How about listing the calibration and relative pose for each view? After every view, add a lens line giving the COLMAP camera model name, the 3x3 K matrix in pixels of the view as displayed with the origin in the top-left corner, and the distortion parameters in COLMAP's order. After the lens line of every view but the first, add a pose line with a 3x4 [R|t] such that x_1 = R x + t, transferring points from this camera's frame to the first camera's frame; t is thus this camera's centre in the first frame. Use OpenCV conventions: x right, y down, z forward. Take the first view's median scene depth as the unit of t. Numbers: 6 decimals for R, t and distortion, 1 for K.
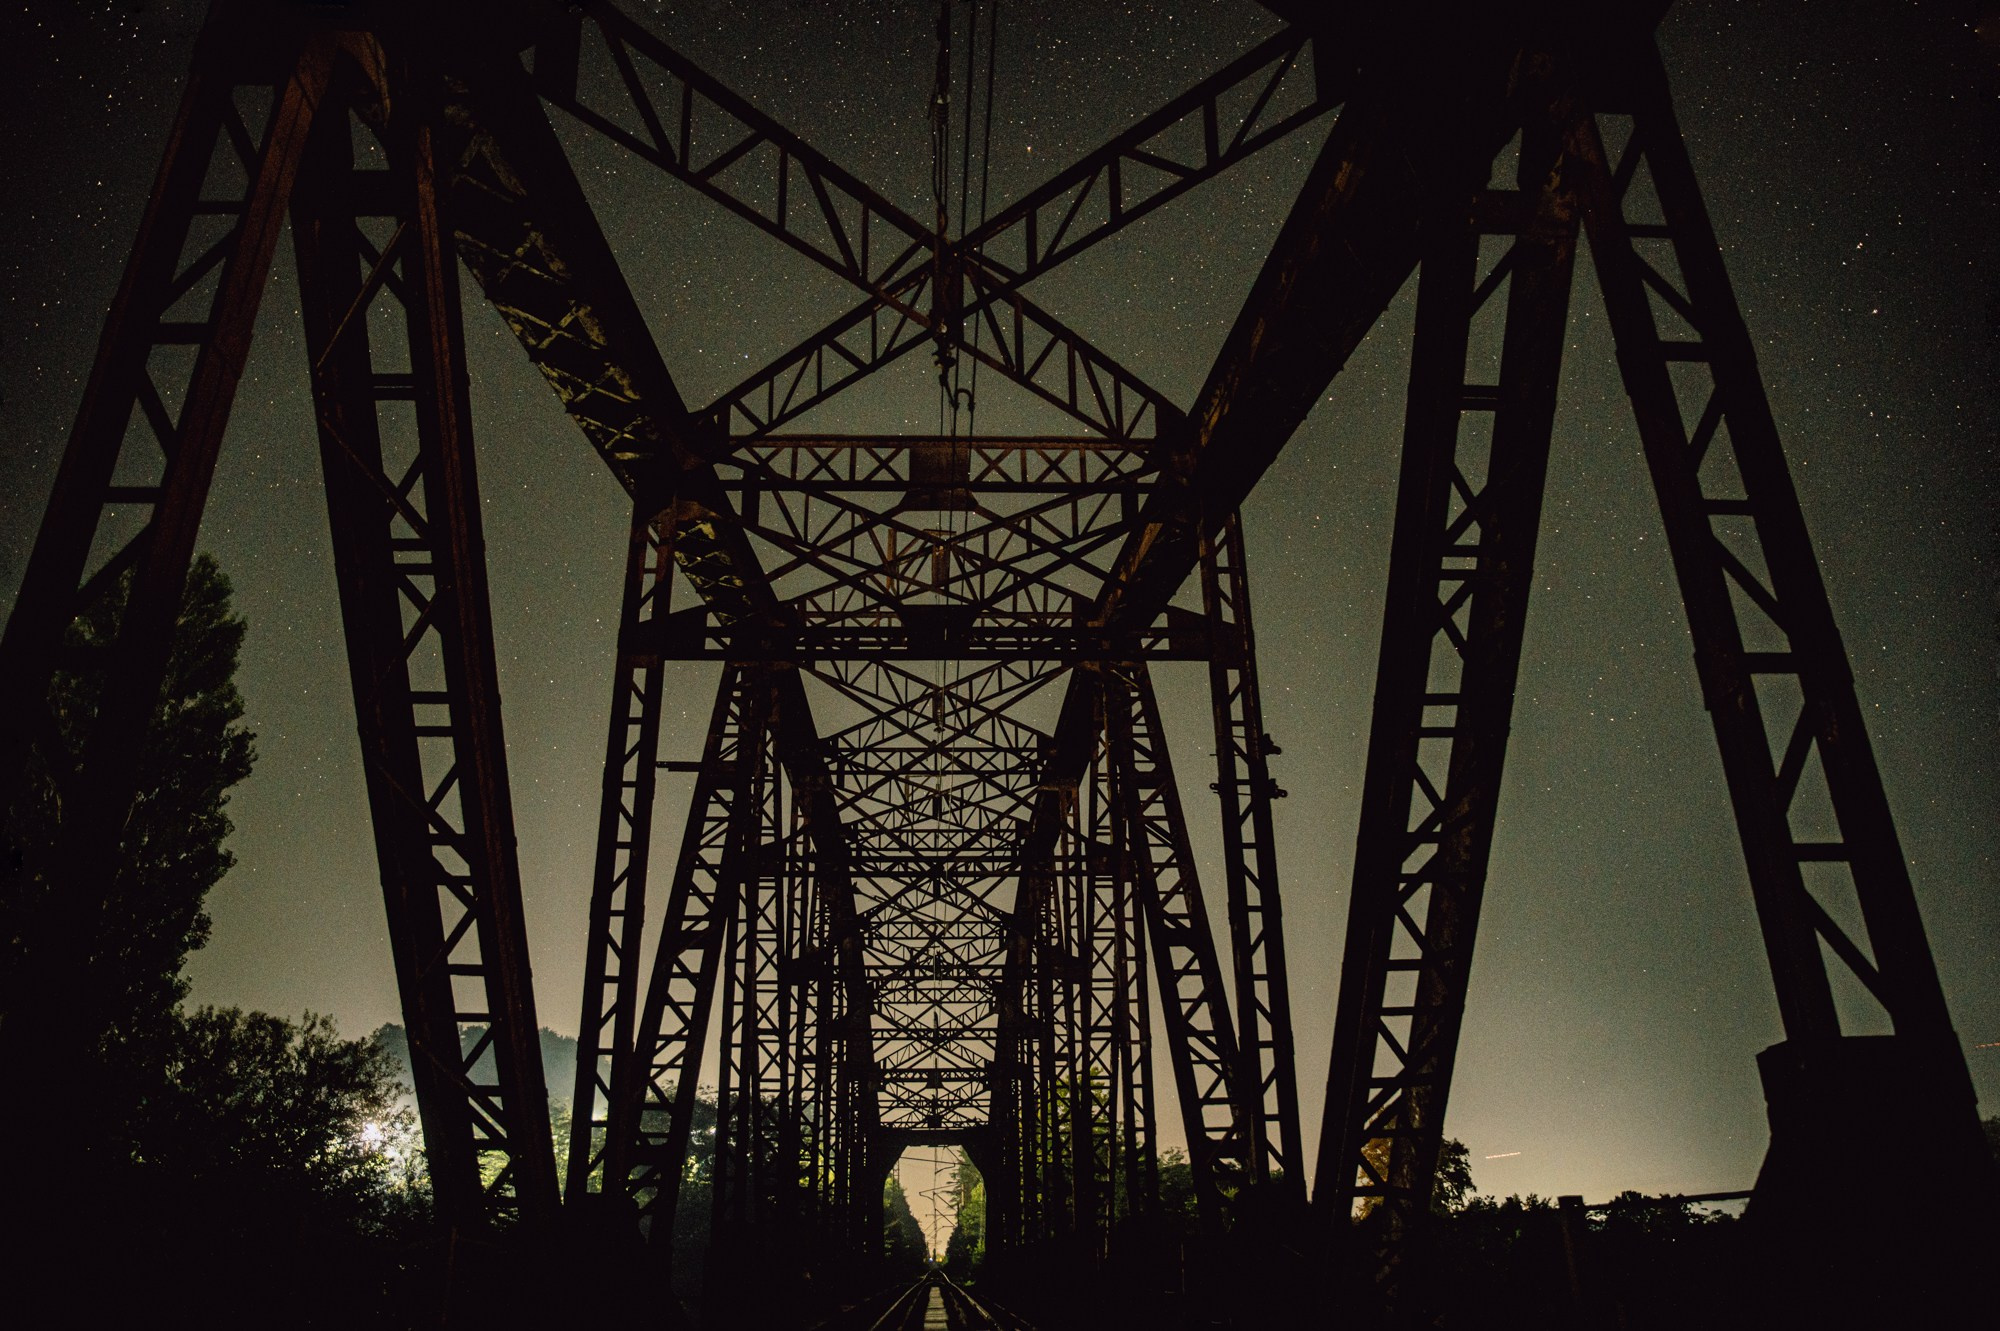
lens RADIAL K [[1363.1, 0, 991.5], [0, 1363.1, 657.2], [0, 0, 1]] dist [-0.135888, 0.106066]
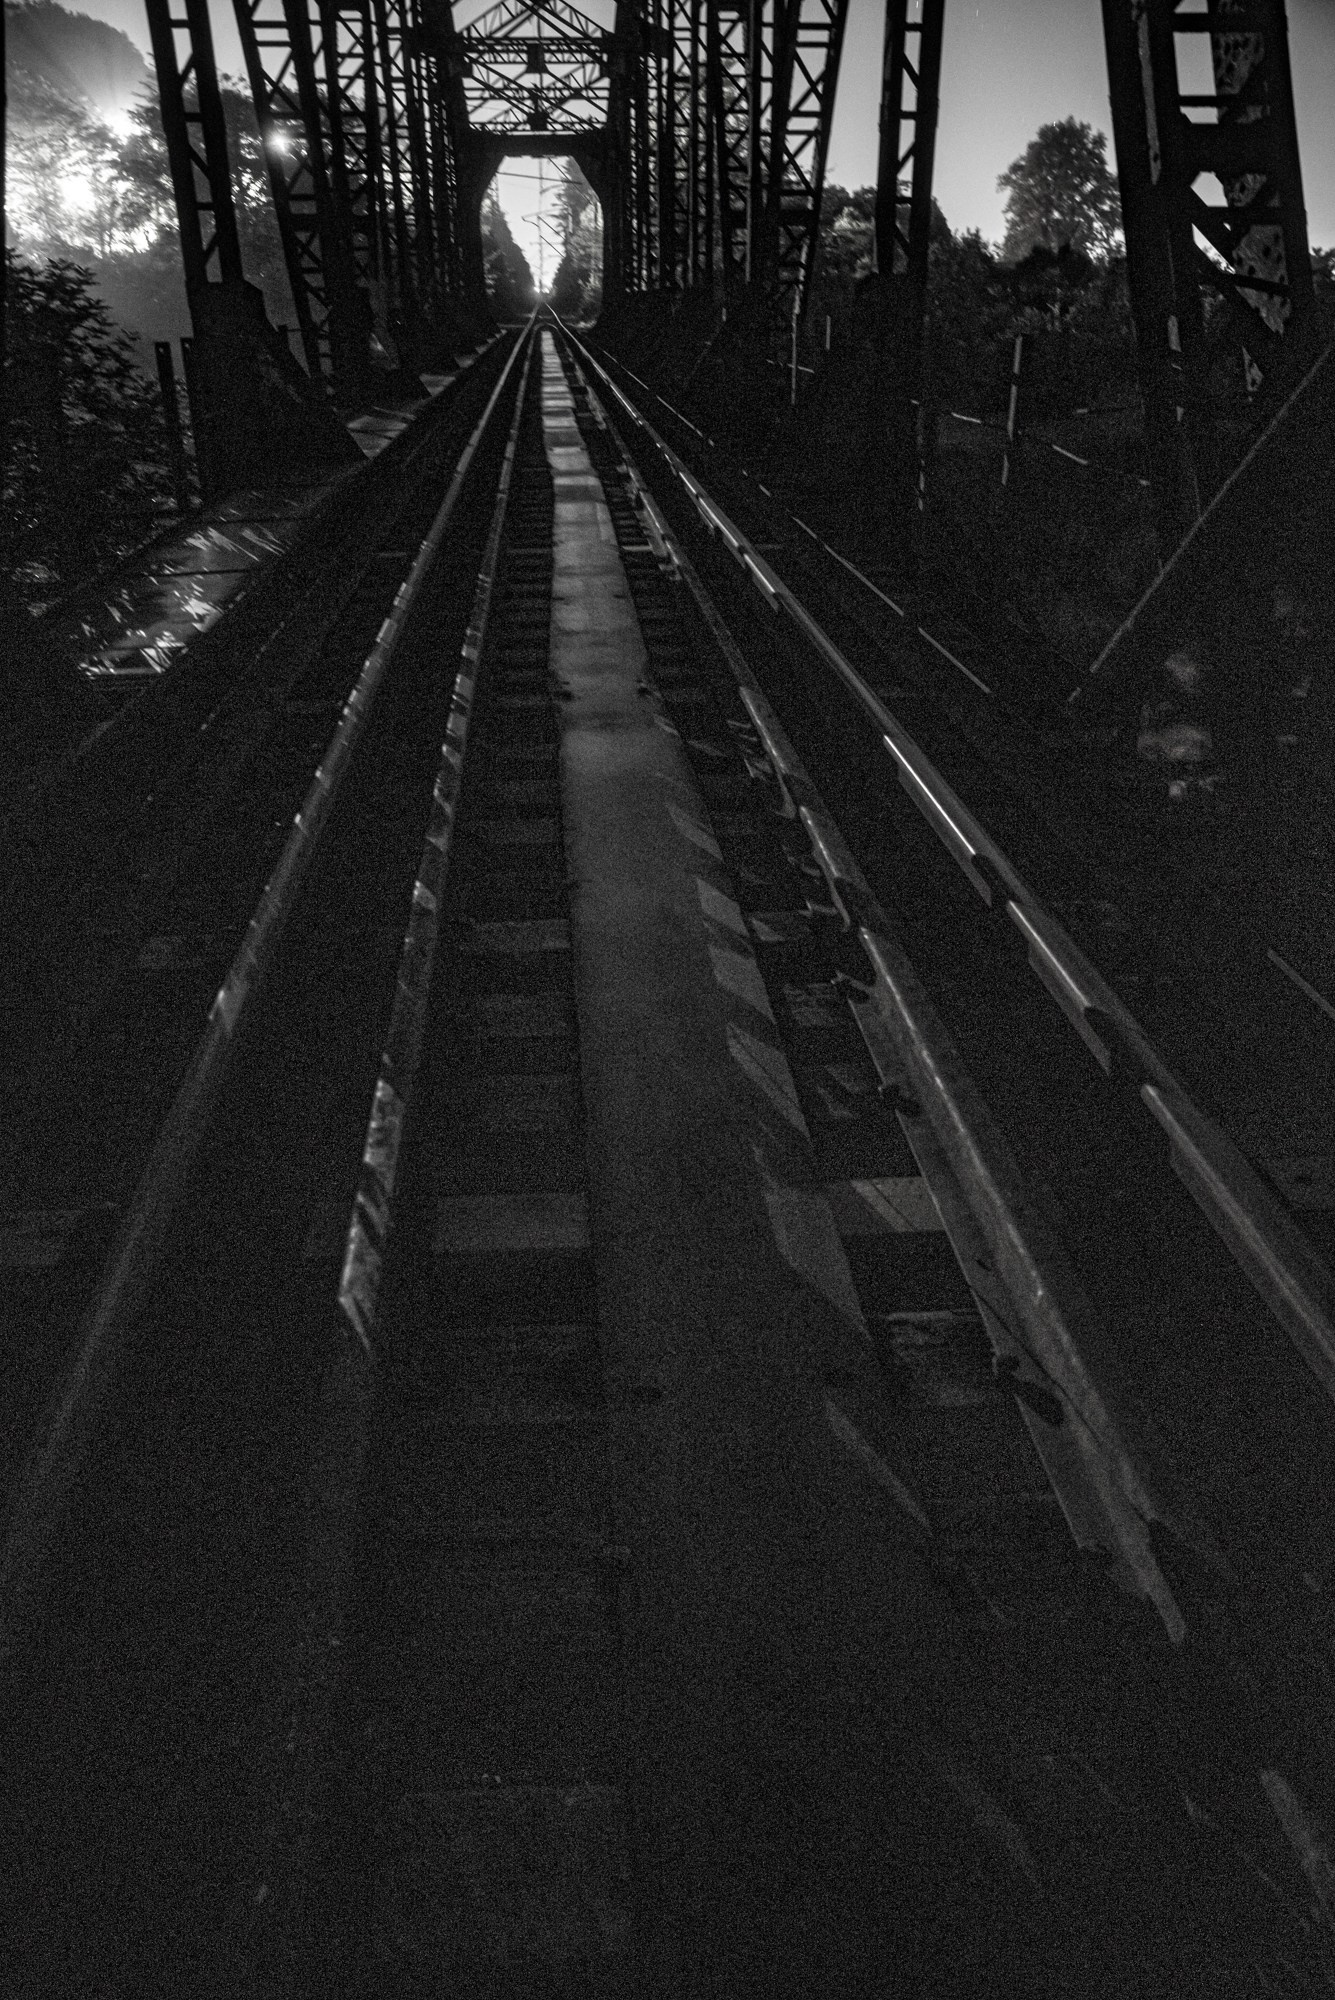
lens RADIAL K [[1363.1, 0, 661.7], [0, 1363.1, 1003.1], [0, 0, 1]] dist [-0.135888, 0.106066]
pose [[0.999071, -0.011490, 0.041541, -0.007585], [-0.026089, 0.605961, 0.795067, 0.044633], [-0.034307, -0.795412, 0.605098, 0.115603]]
